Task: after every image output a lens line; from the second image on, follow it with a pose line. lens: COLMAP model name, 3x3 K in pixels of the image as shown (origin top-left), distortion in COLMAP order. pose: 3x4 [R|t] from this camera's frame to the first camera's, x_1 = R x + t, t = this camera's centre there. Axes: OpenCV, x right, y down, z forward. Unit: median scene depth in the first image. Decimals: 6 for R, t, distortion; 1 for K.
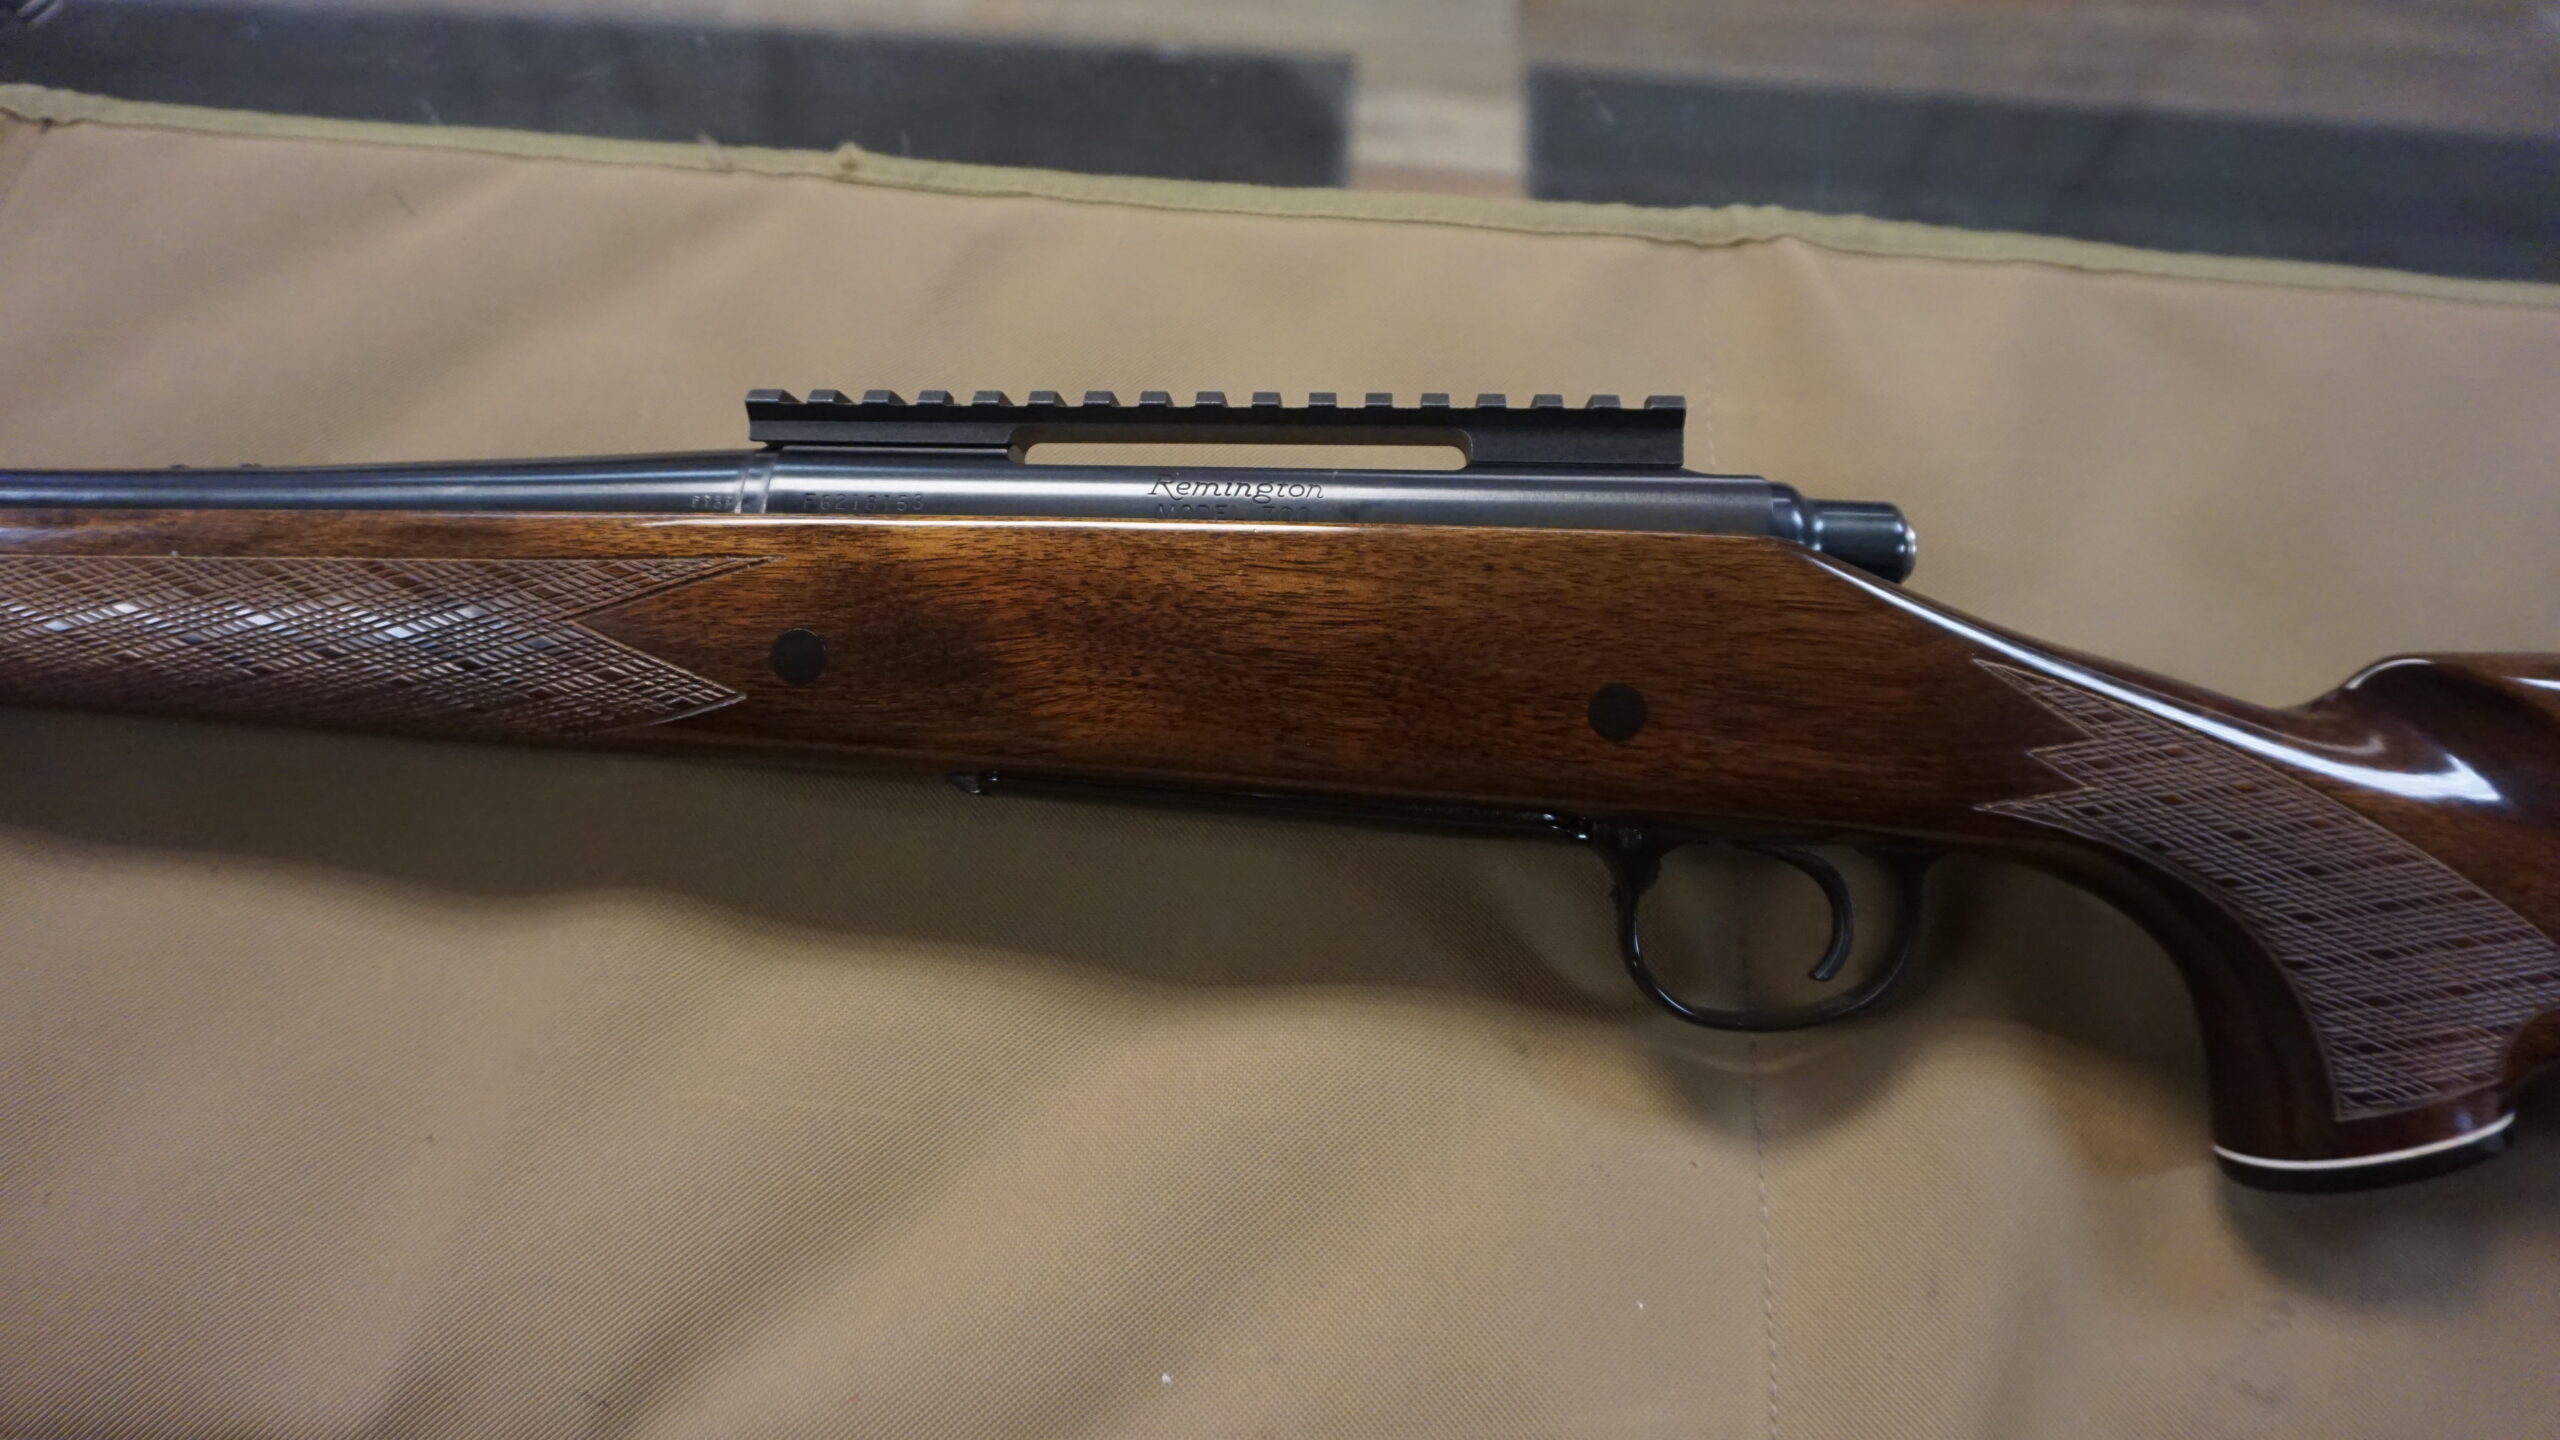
lens RADIAL K [[1823.6, 0, 1262.7], [0, 1823.6, 737.1], [0, 0, 1]] dist [-0.026559, 0.014994]
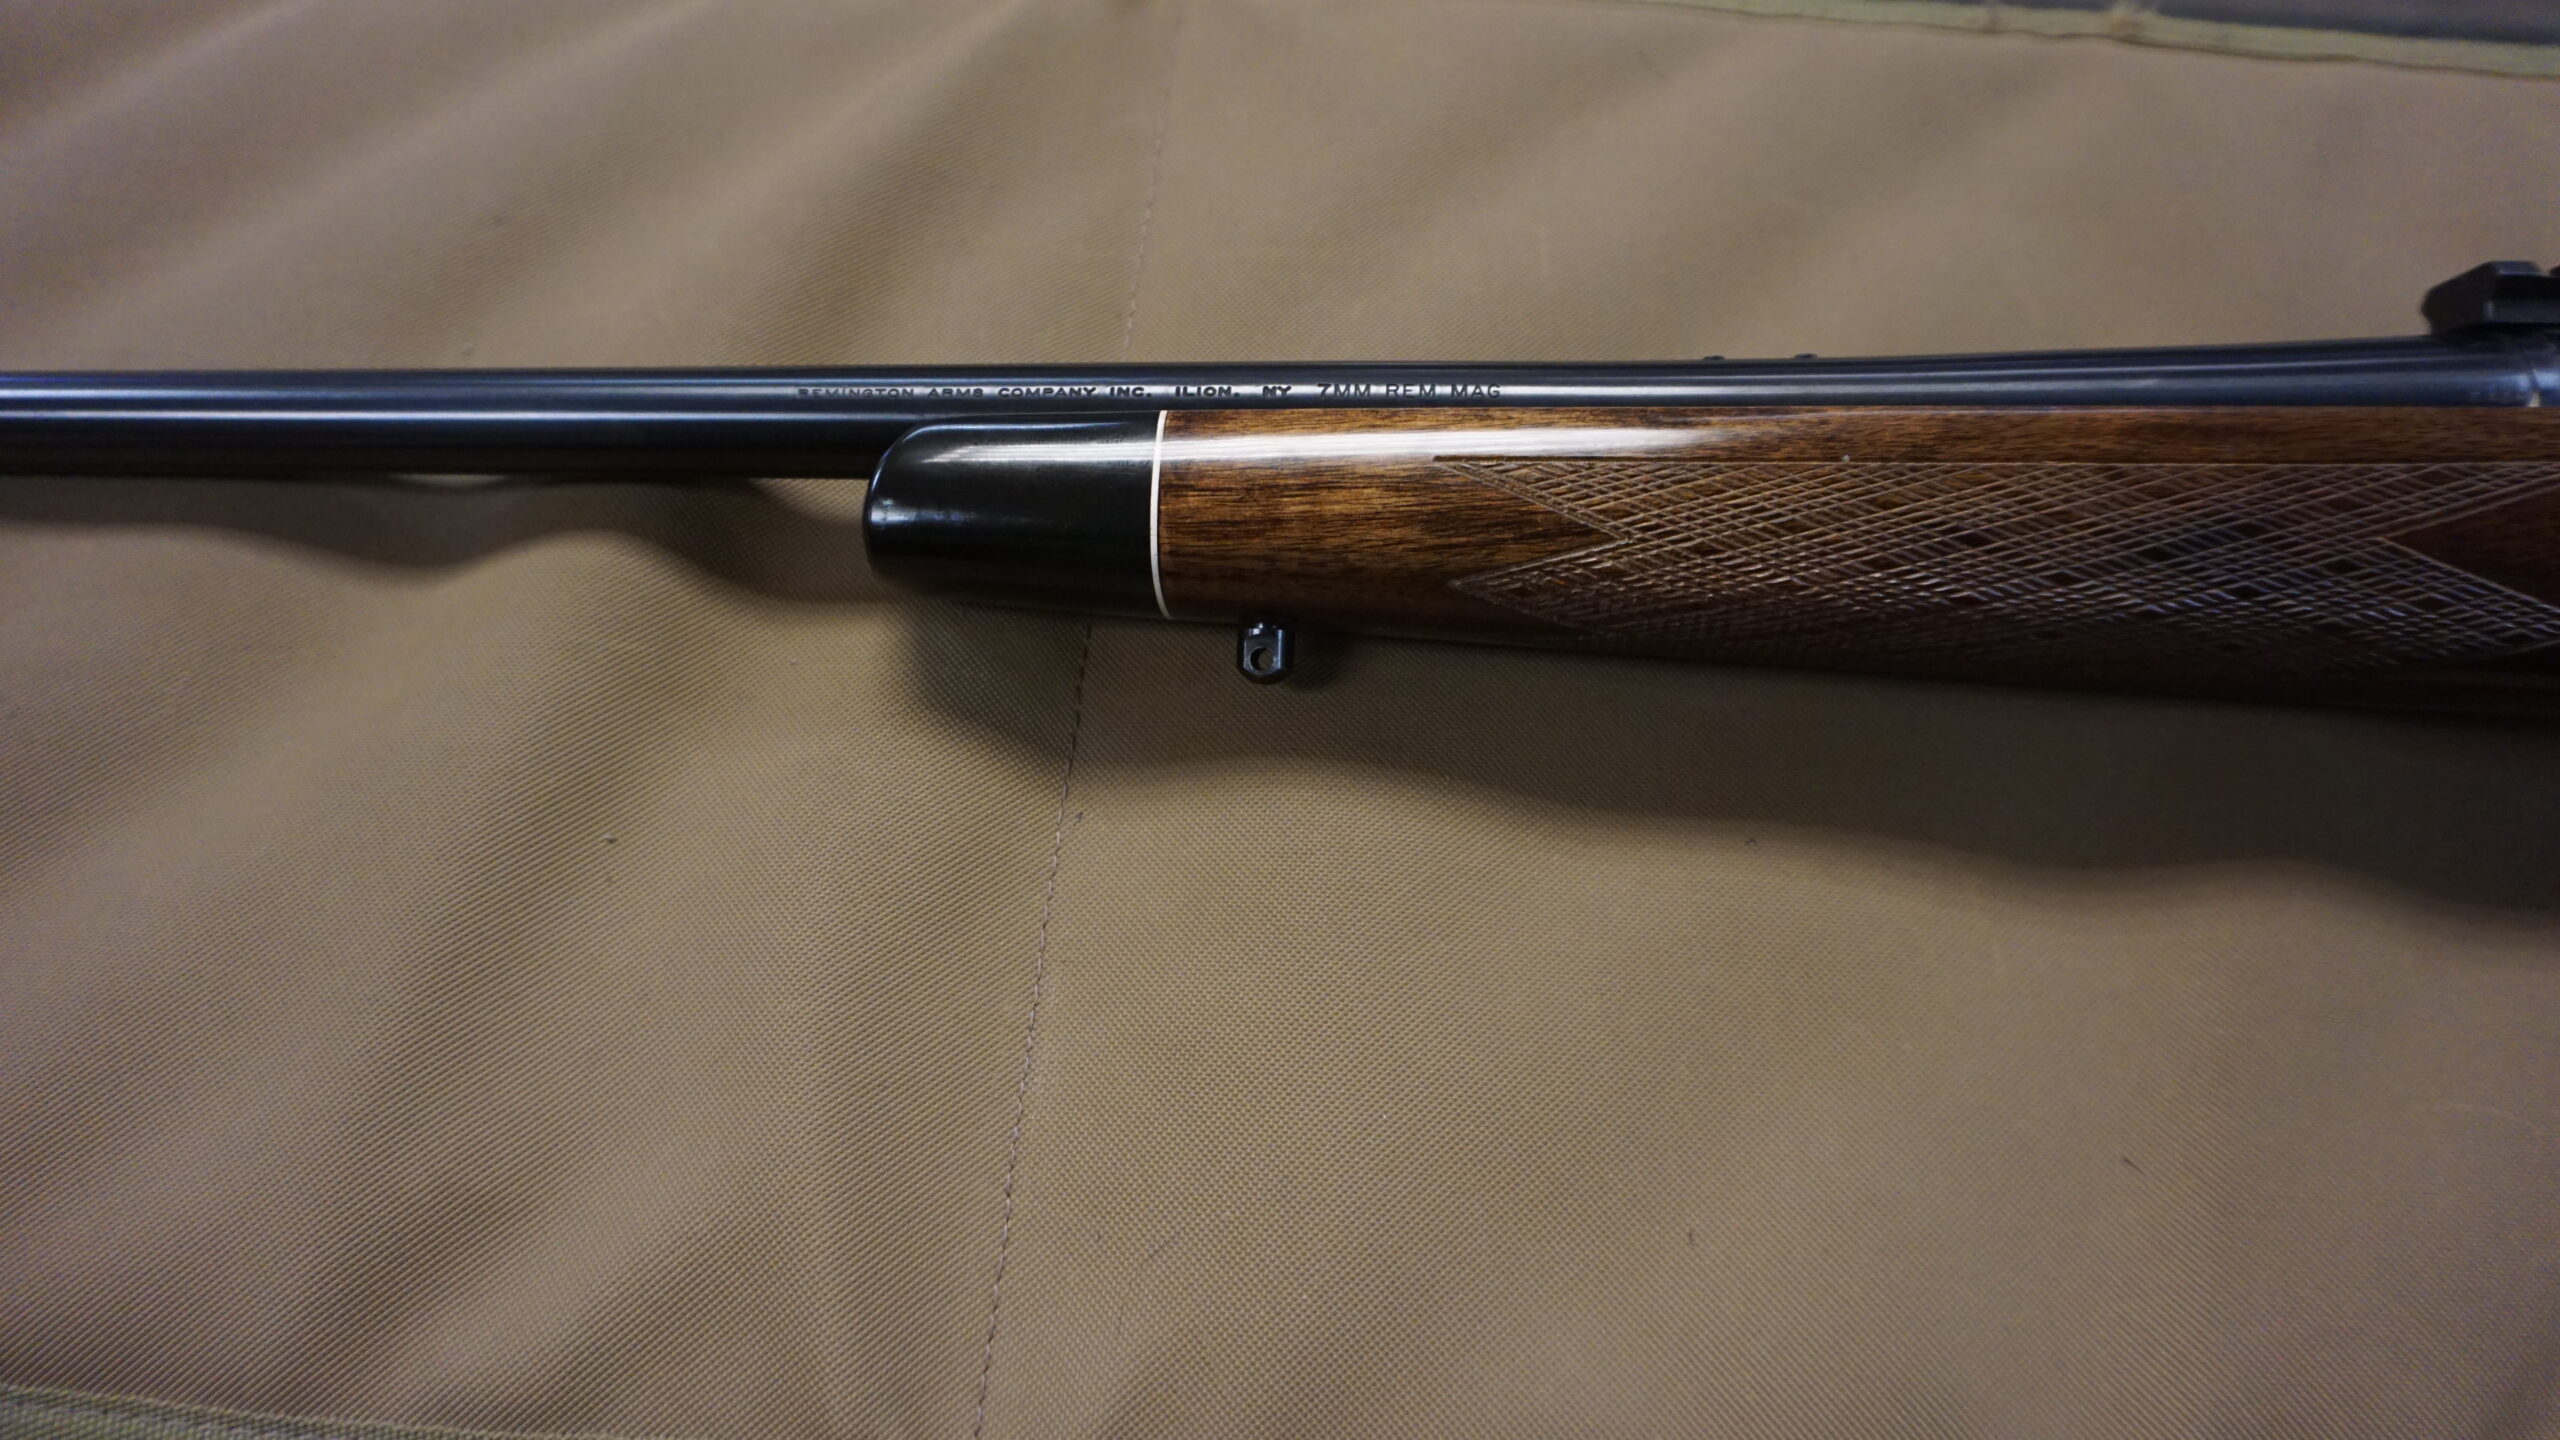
lens RADIAL K [[1823.6, 0, 1283.6], [0, 1823.6, 699.4], [0, 0, 1]] dist [-0.026559, 0.014994]
pose [[0.999976, -0.006878, -0.000503, -0.866508], [0.006883, 0.999931, 0.009521, -0.001232], [0.000437, -0.009525, 0.999955, 0.170190]]
